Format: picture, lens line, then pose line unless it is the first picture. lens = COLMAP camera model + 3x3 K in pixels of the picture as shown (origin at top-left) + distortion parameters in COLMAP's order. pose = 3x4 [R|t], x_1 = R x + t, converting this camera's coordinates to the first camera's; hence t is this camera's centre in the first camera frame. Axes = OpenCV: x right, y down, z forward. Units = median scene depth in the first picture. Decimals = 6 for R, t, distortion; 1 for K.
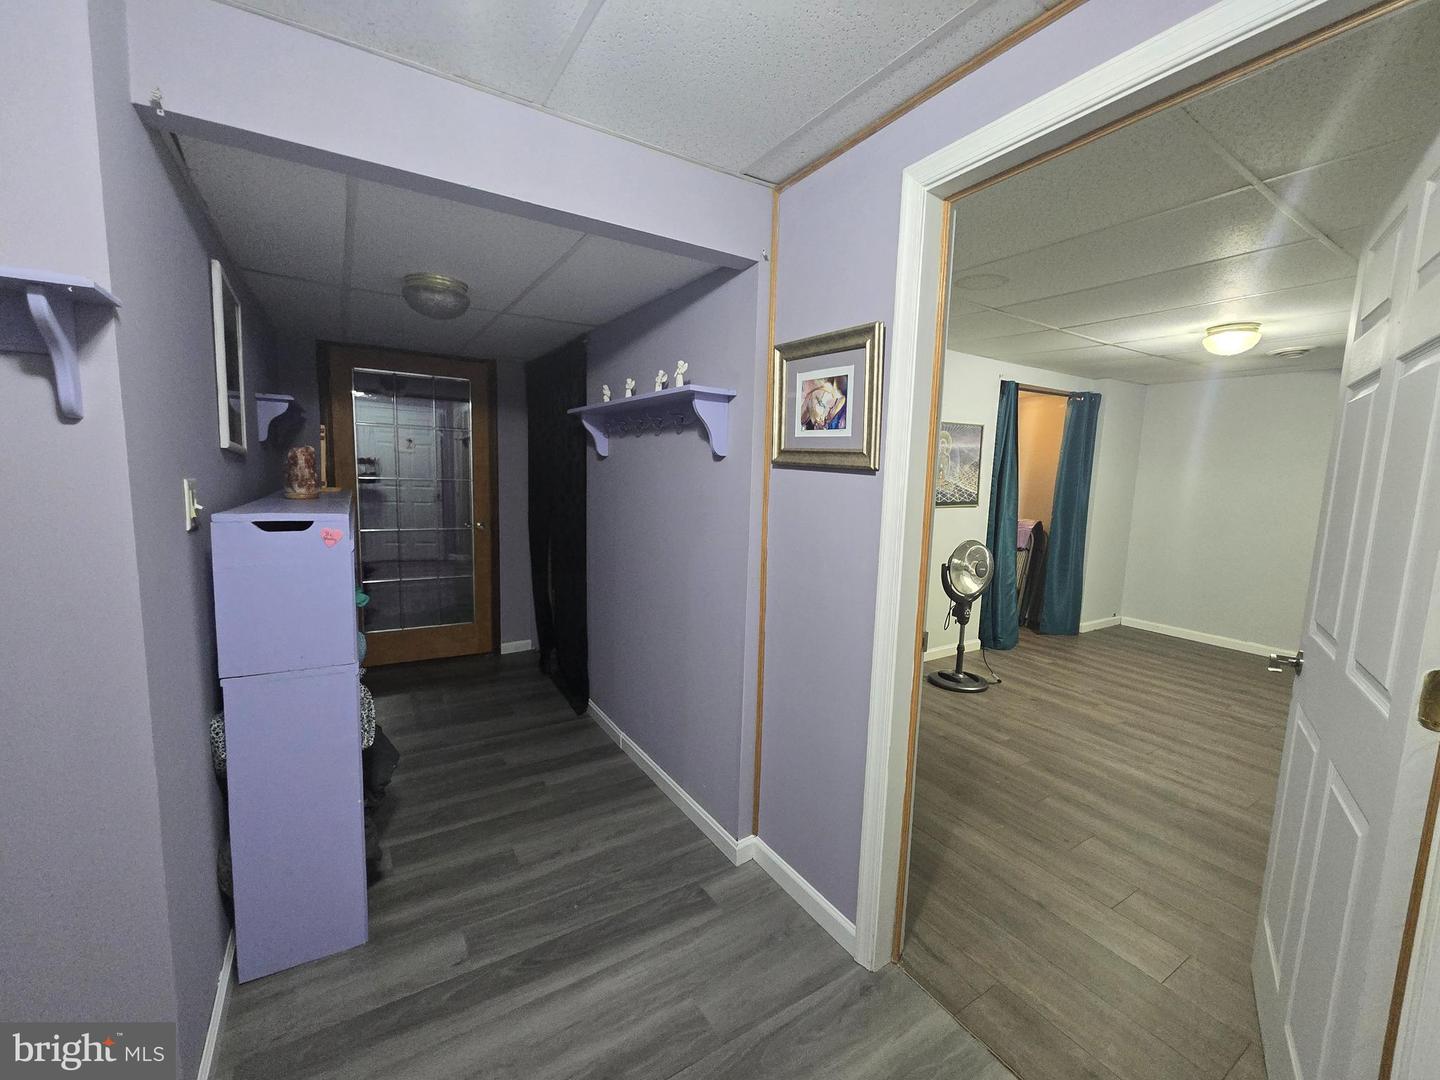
lens RADIAL K [[592.3, 0, 729.2], [0, 592.3, 540.3], [0, 0, 1]] dist [-0.000841, 0.000889]
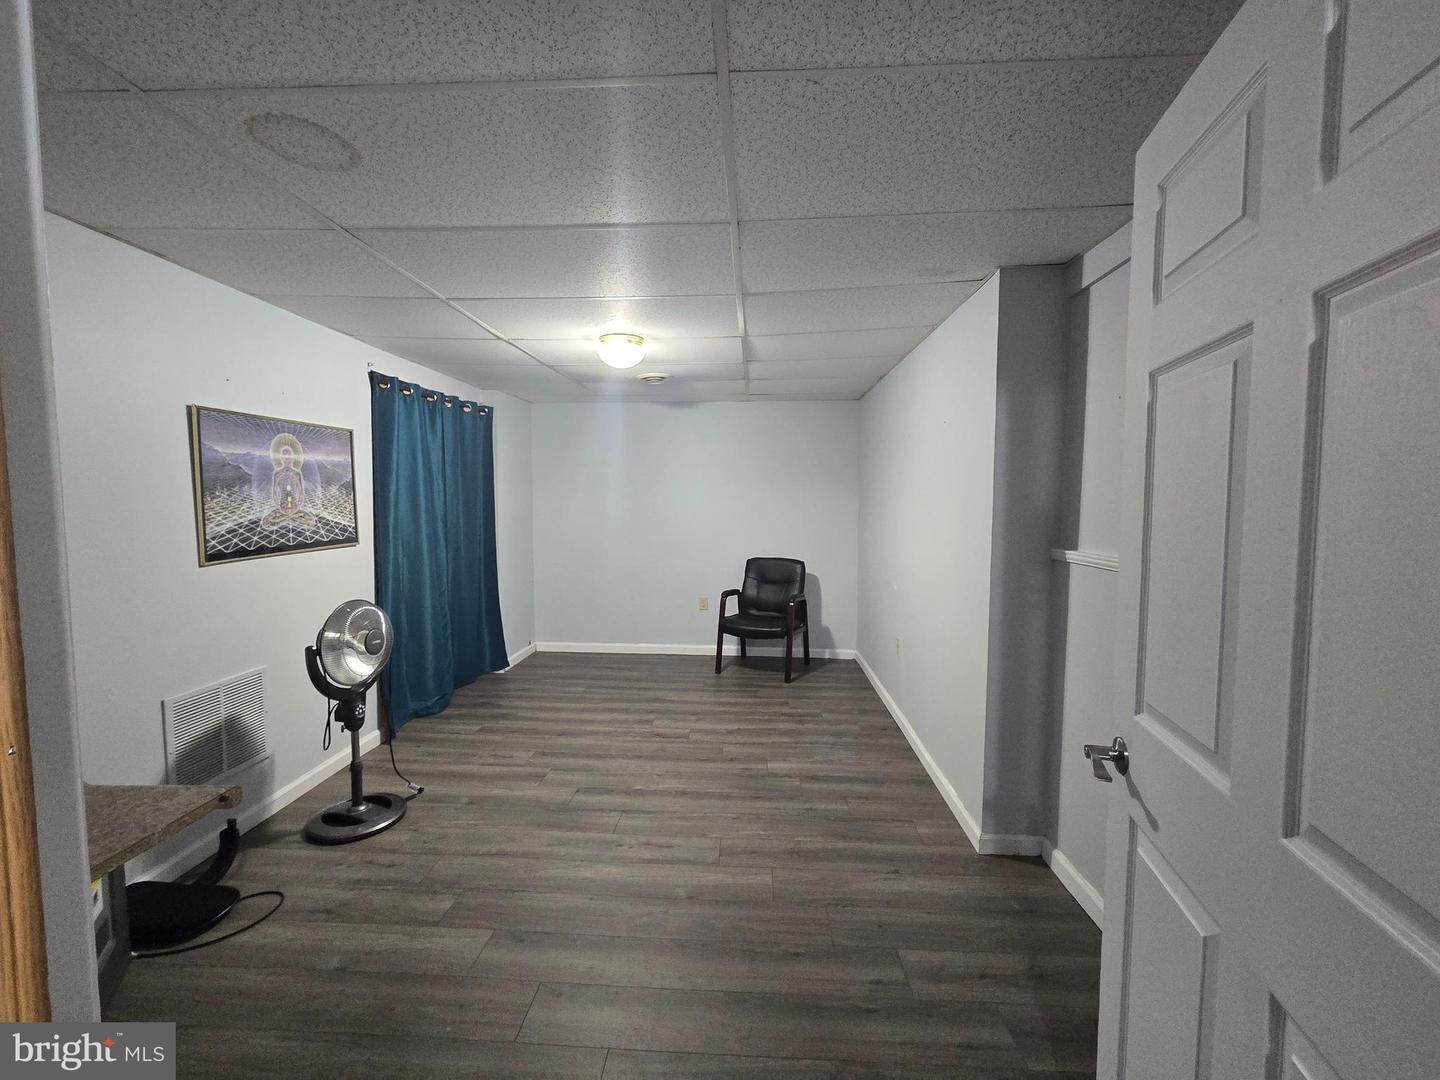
lens RADIAL K [[592.3, 0, 717.6], [0, 592.3, 536.5], [0, 0, 1]] dist [-0.000841, 0.000889]
pose [[0.589091, -0.081035, 0.803993, 0.121635], [0.114707, 0.993269, 0.016065, -0.033358], [-0.799884, 0.082759, 0.594422, 0.272220]]
